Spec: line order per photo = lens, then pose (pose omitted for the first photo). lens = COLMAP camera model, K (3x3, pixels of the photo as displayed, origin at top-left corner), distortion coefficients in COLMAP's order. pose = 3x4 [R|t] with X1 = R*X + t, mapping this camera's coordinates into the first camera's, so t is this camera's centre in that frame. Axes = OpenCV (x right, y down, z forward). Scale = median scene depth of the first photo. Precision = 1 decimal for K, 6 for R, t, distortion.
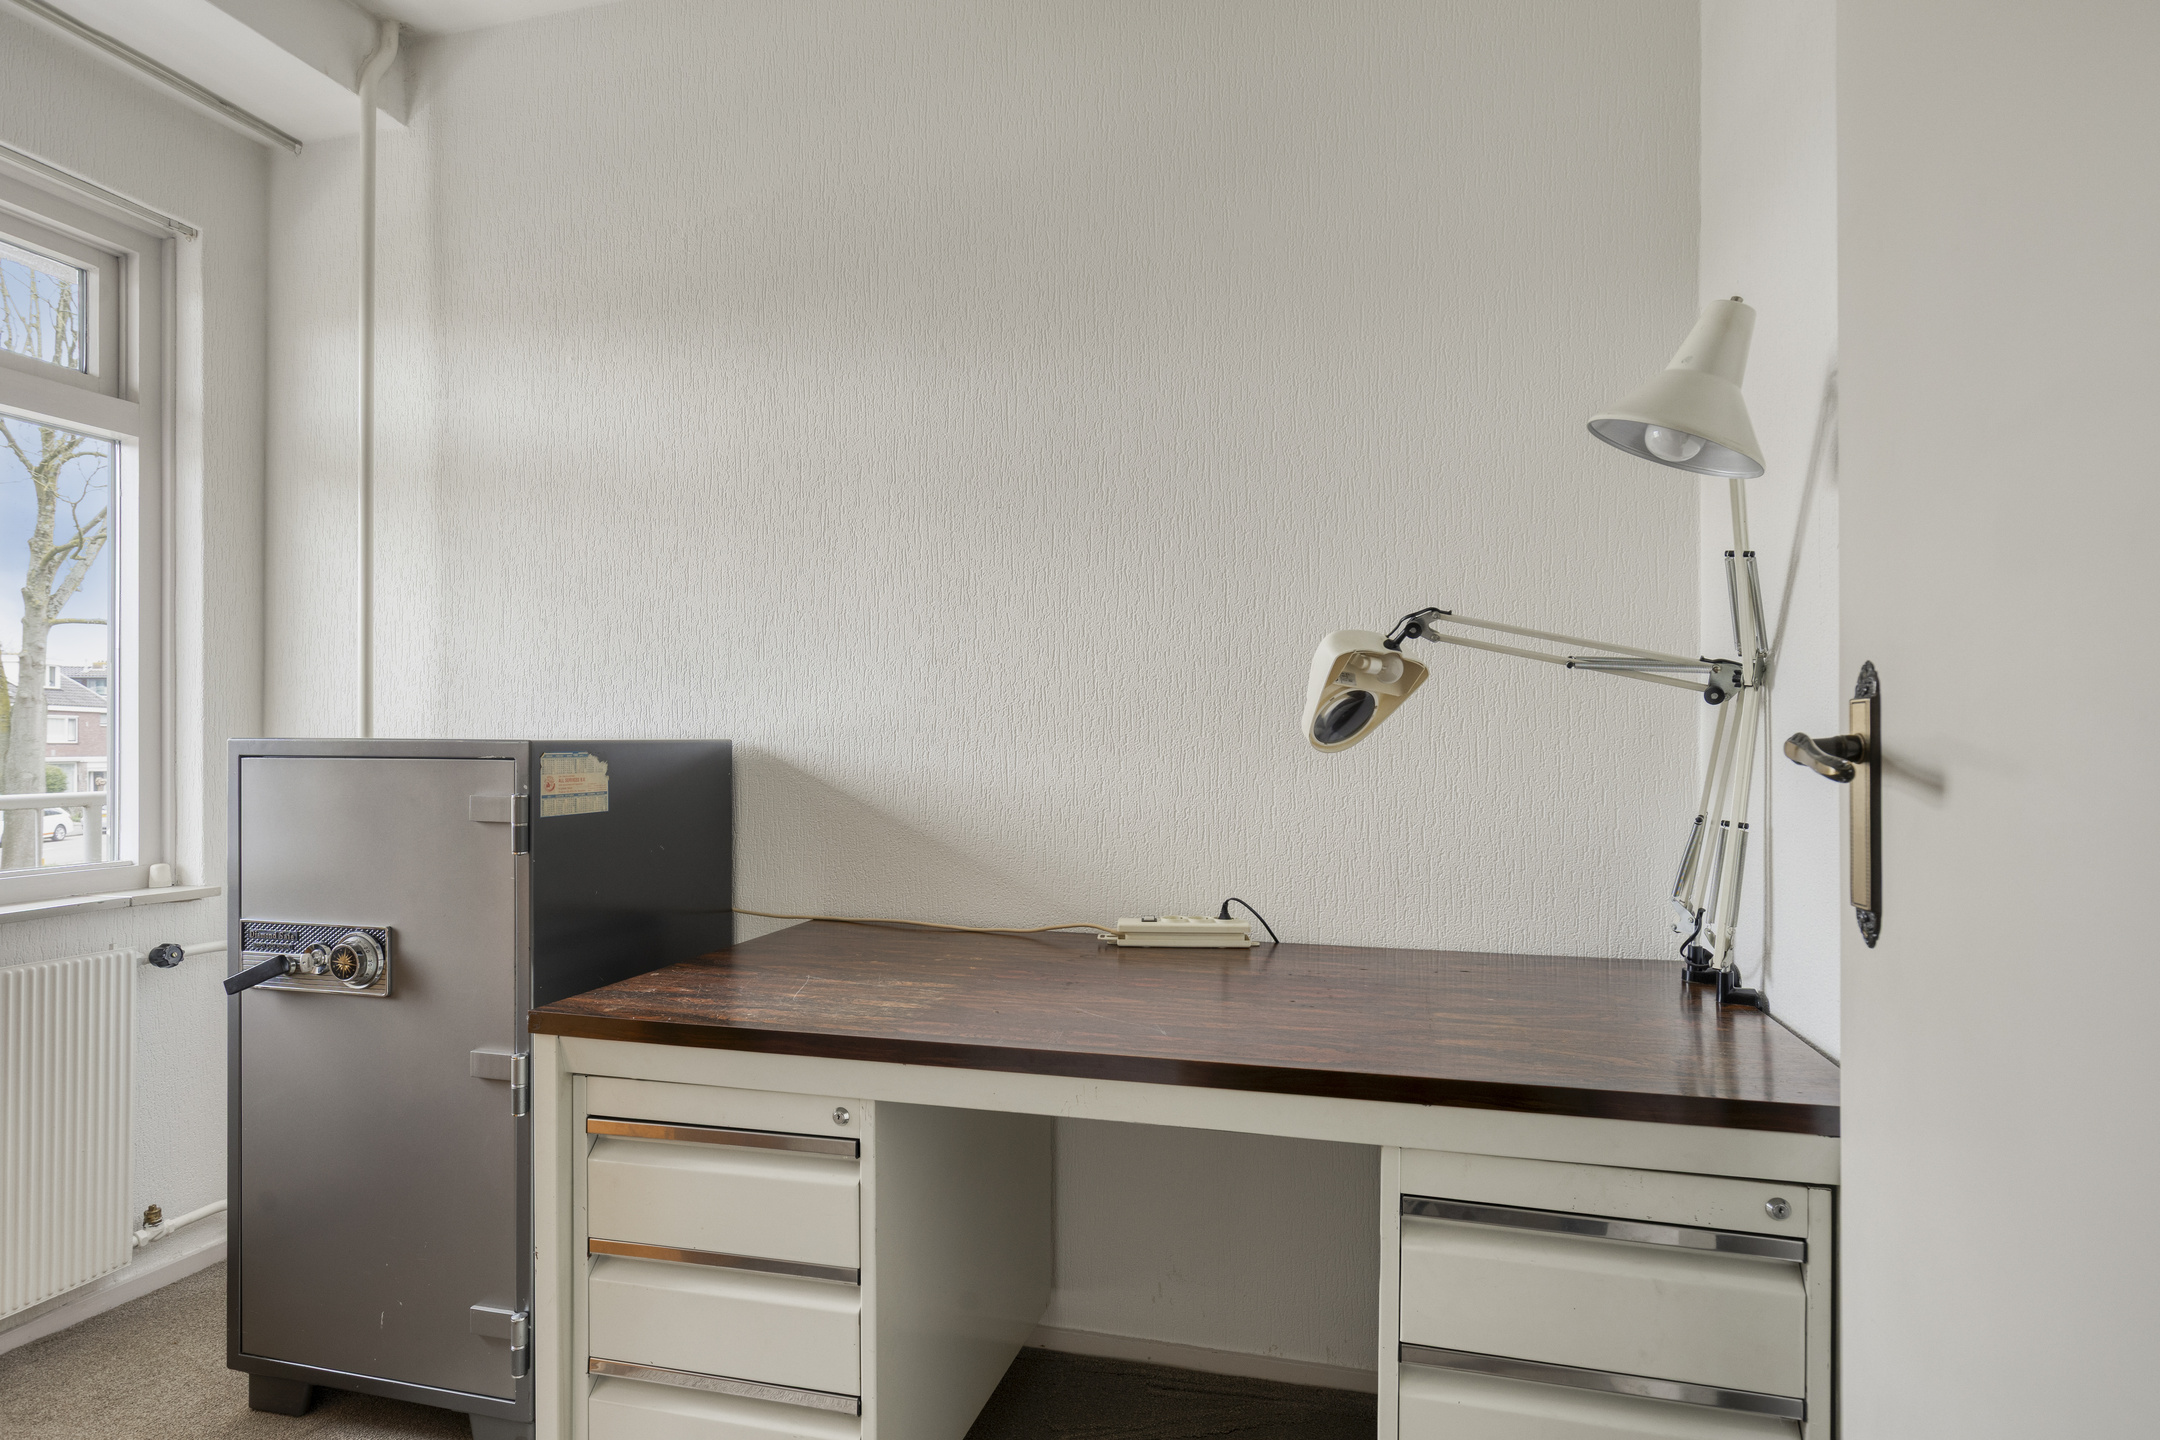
lens RADIAL K [[1185.5, 0, 1081.0], [0, 1185.5, 737.5], [0, 0, 1]] dist [-0.000673, -0.001203]
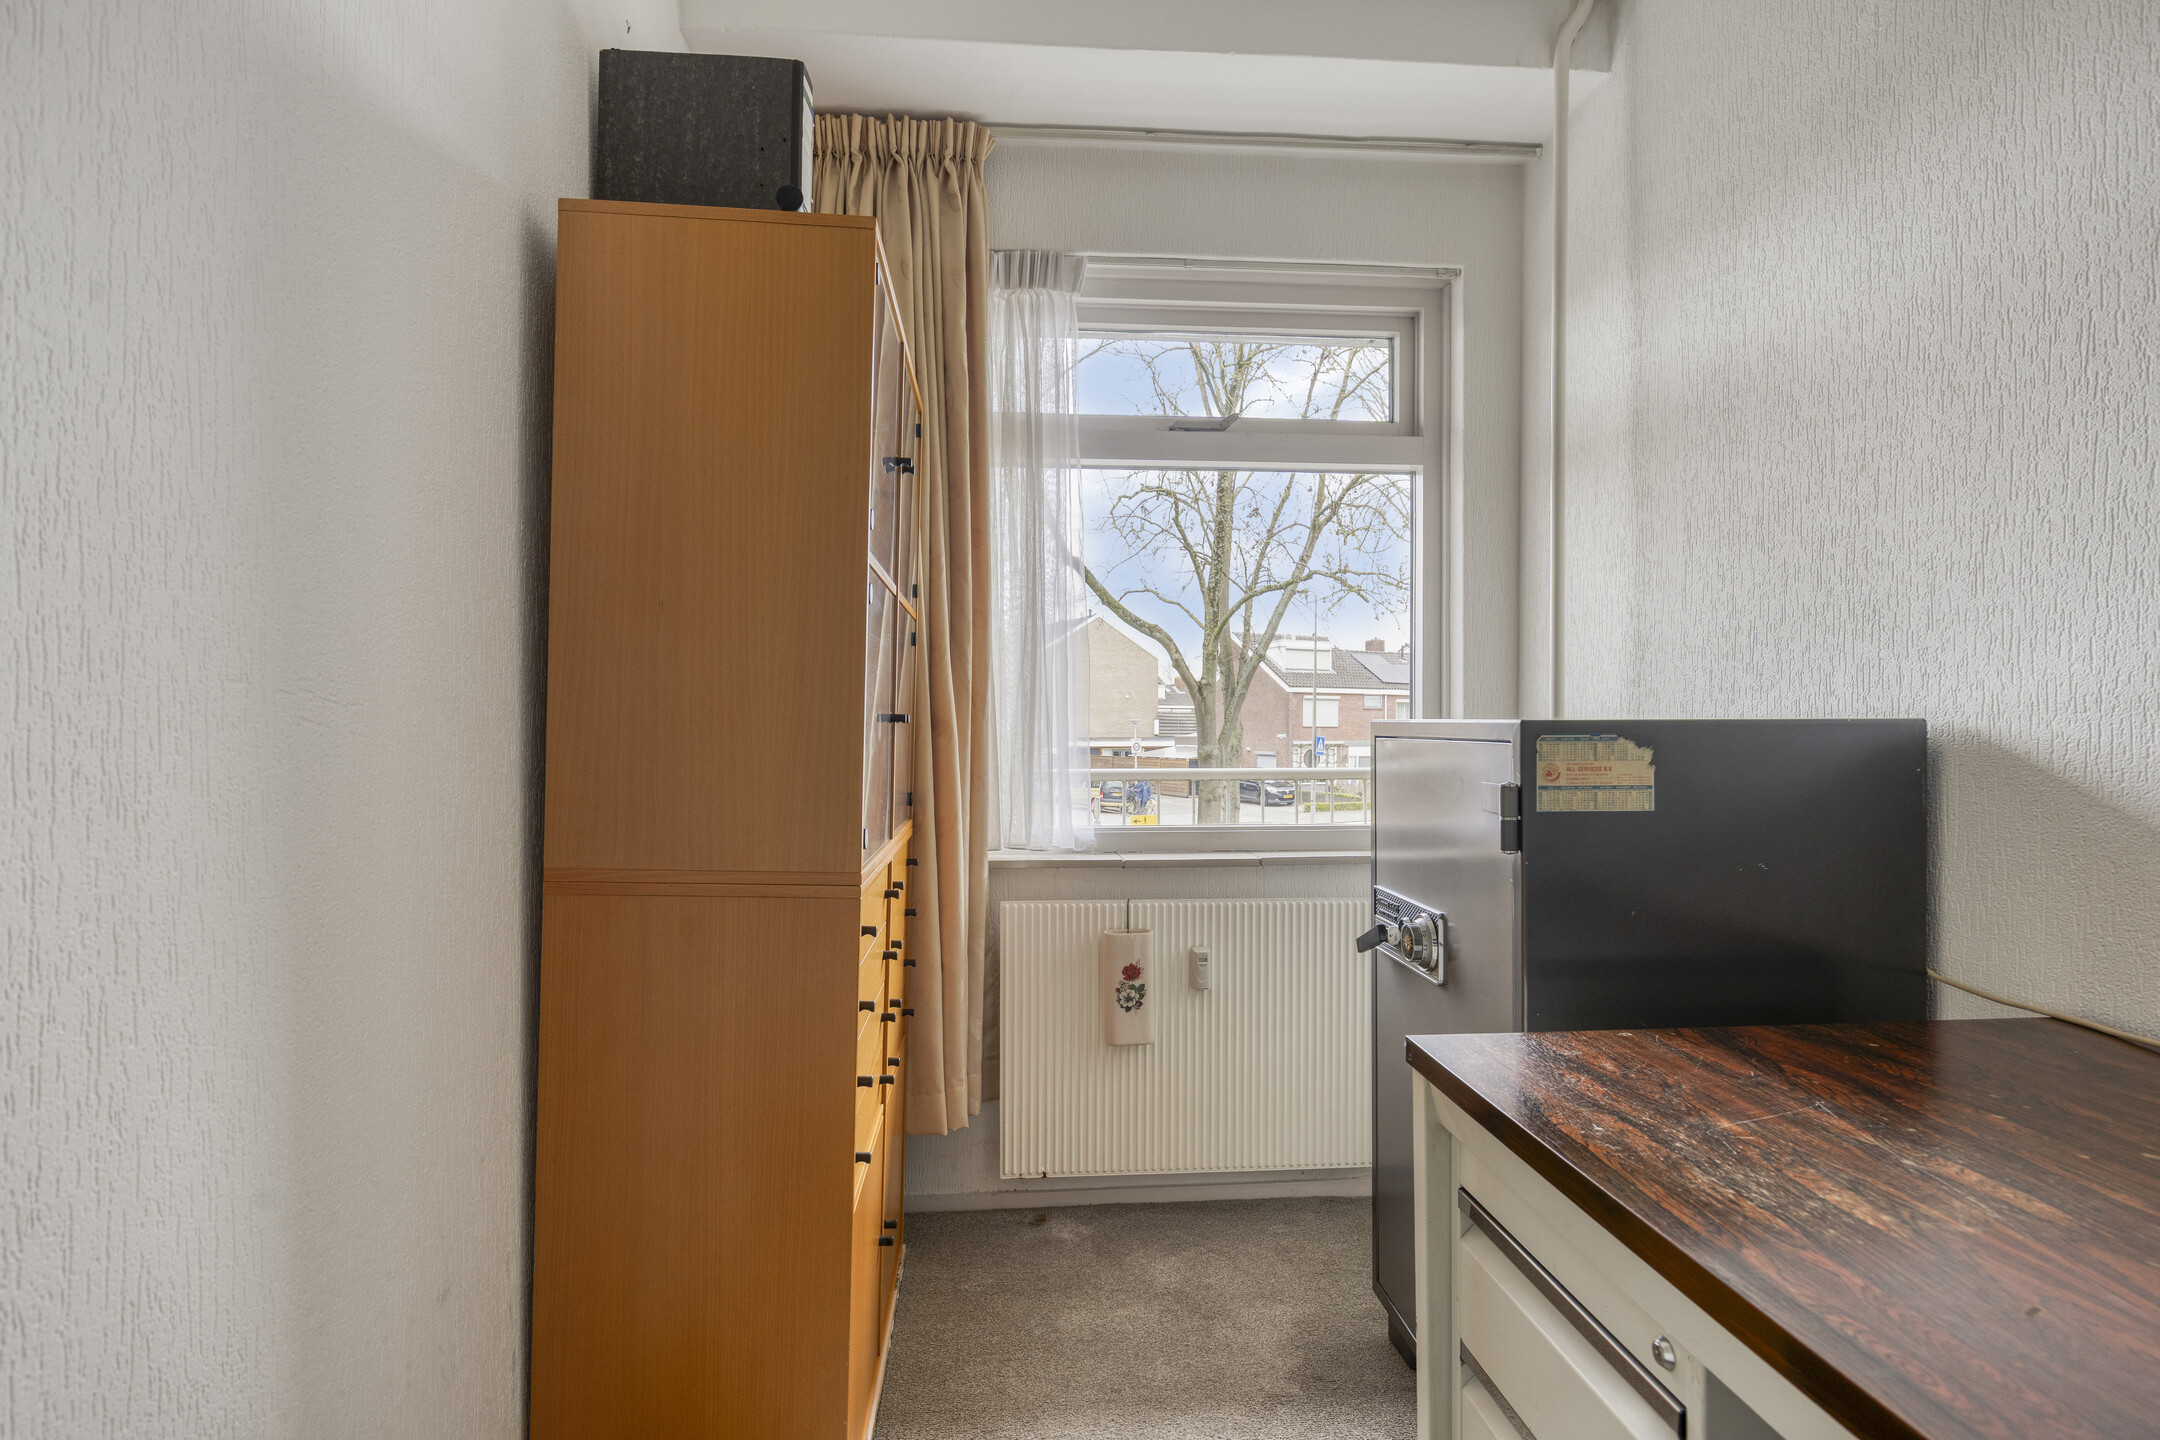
lens RADIAL K [[1113.6, 0, 1080.0], [0, 1113.6, 720.0], [0, 0, 1]] dist [0.006747, 0.000289]
pose [[0.322593, -0.006297, -0.946517, 0.143747], [0.003110, 0.999980, -0.005592, 0.004277], [0.946533, -0.001140, 0.322606, 0.335804]]
